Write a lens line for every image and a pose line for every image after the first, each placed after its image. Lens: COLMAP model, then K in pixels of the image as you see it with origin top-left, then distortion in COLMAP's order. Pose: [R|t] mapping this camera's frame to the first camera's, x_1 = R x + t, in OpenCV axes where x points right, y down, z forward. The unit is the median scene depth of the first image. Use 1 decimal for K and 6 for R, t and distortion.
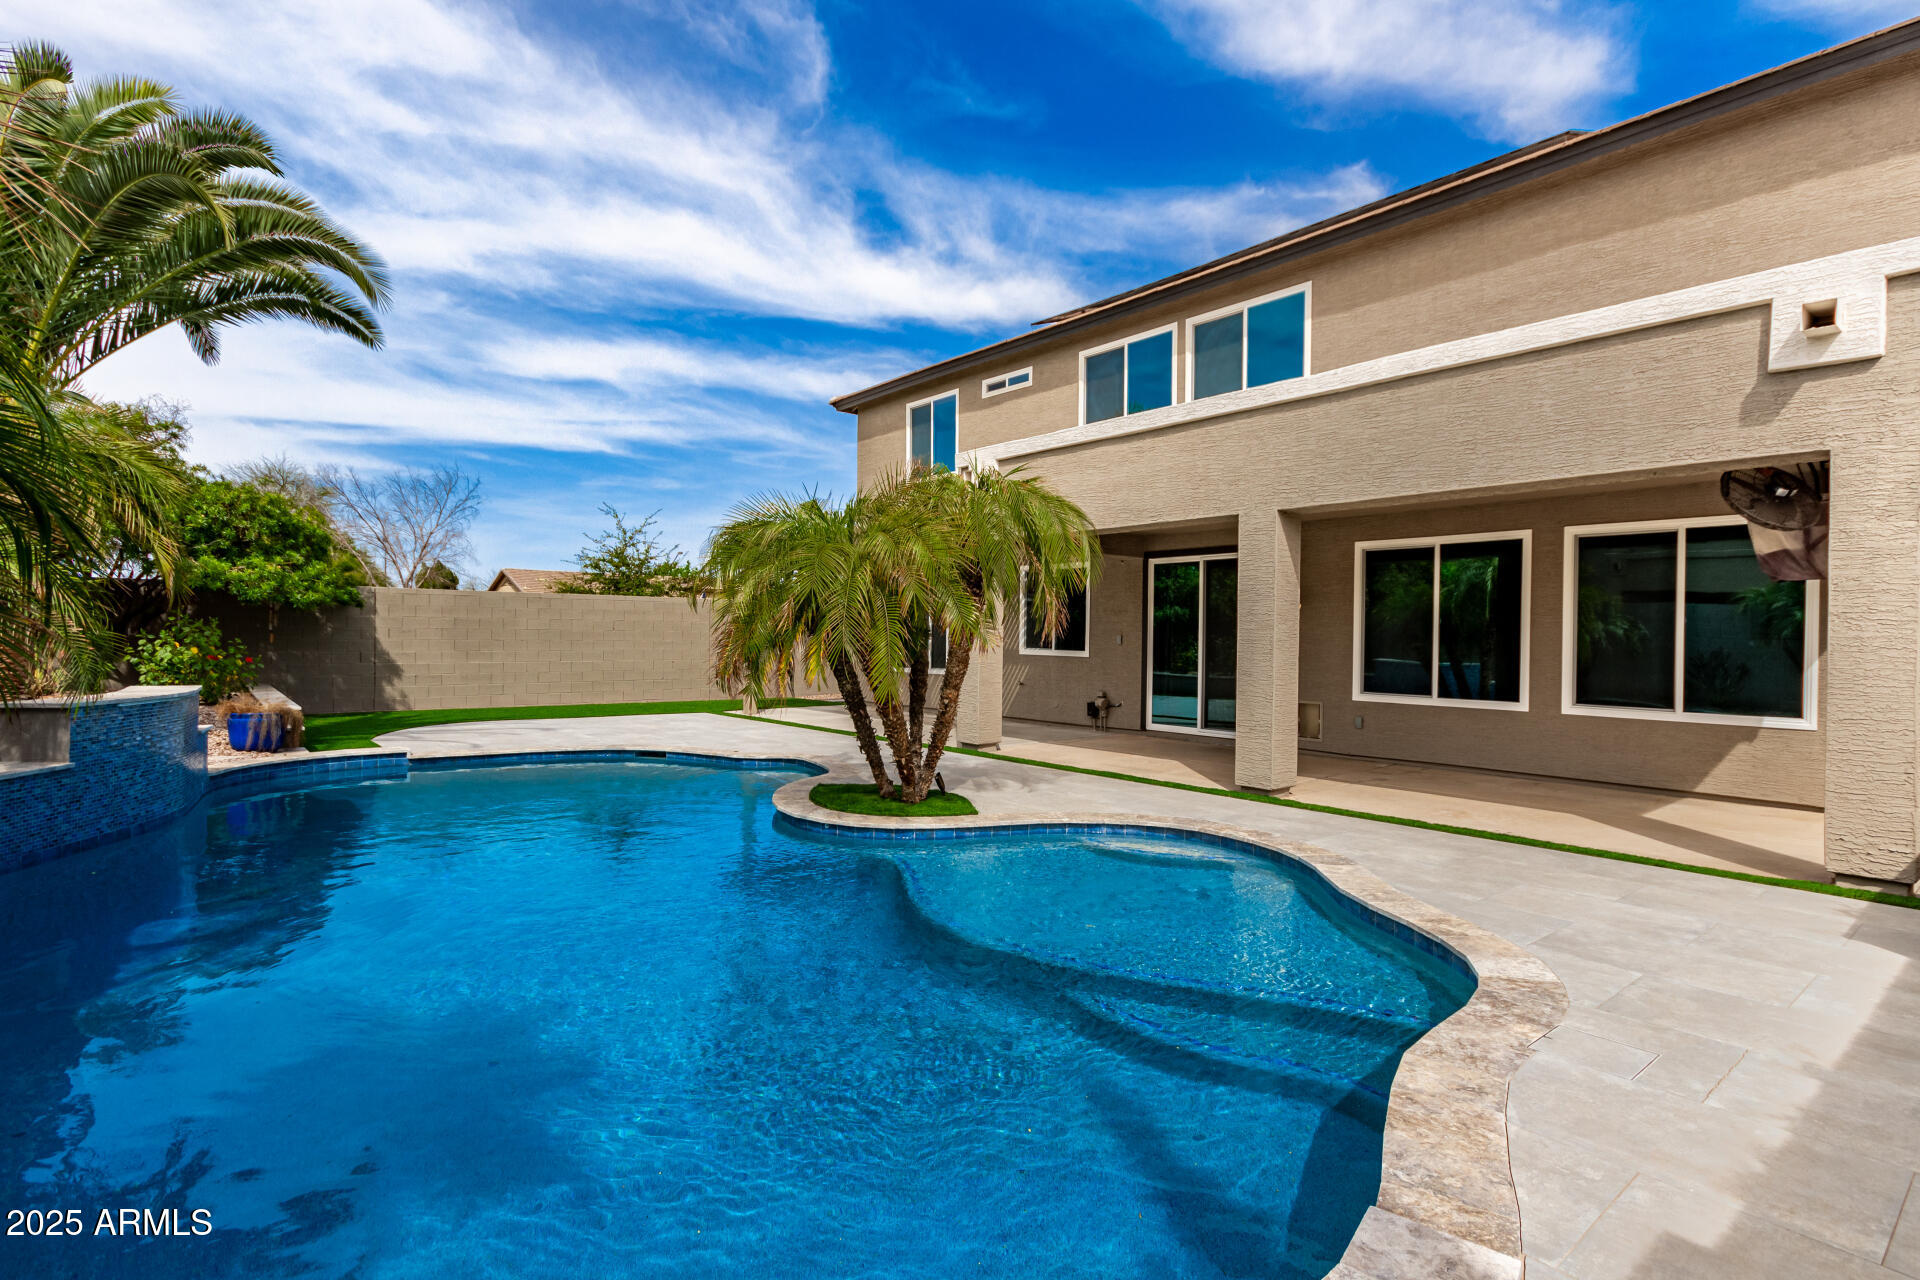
lens RADIAL K [[927.7, 0, 960.0], [0, 927.7, 640.0], [0, 0, 1]] dist [0.001844, 0.001566]
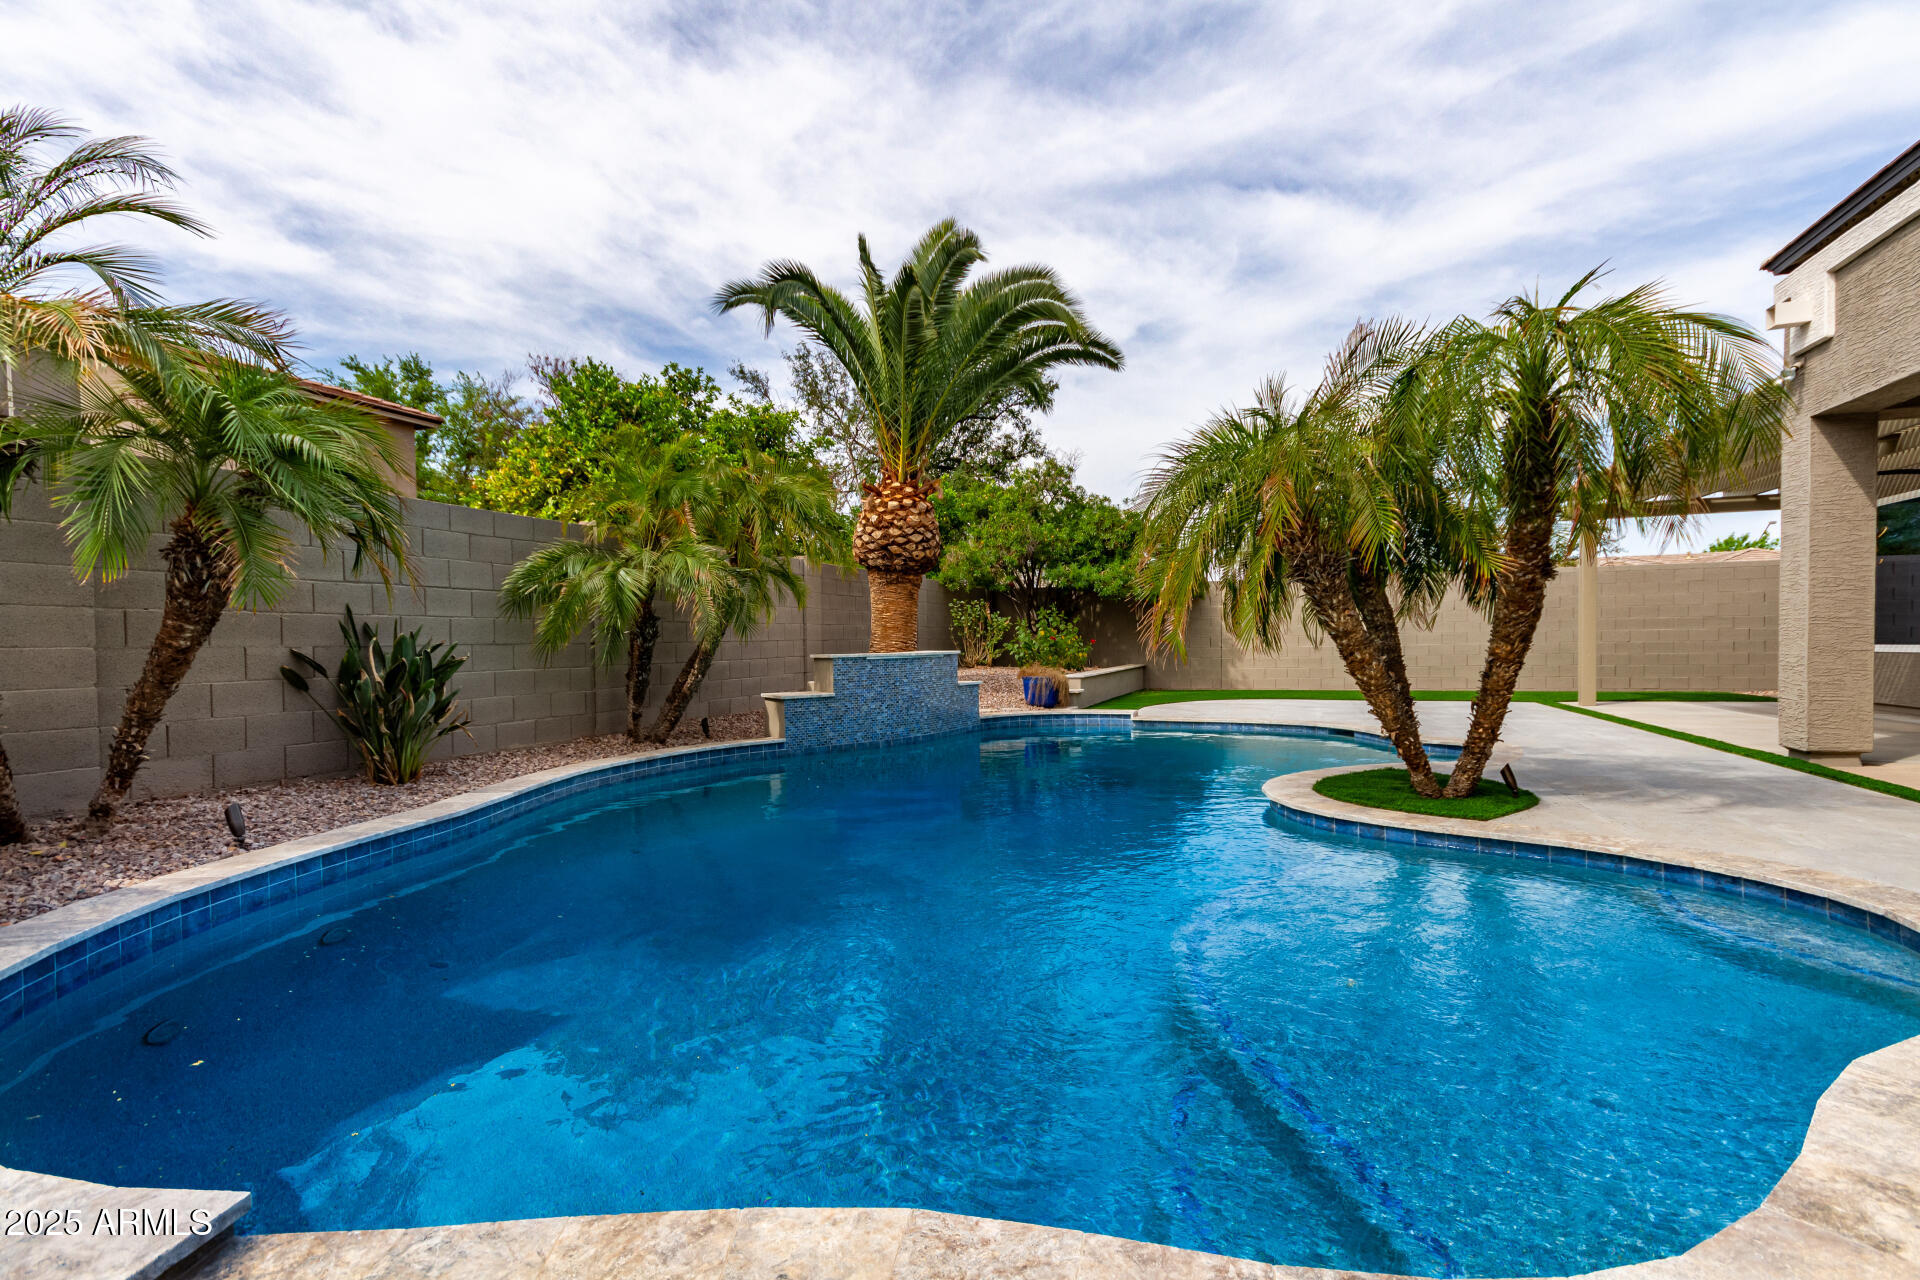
lens RADIAL K [[927.7, 0, 960.0], [0, 927.7, 640.0], [0, 0, 1]] dist [0.001844, 0.001566]
pose [[0.518079, -0.021418, -0.855065, 0.488891], [0.018531, 0.999733, -0.013814, 0.072261], [0.855132, -0.008688, 0.518337, 0.399166]]
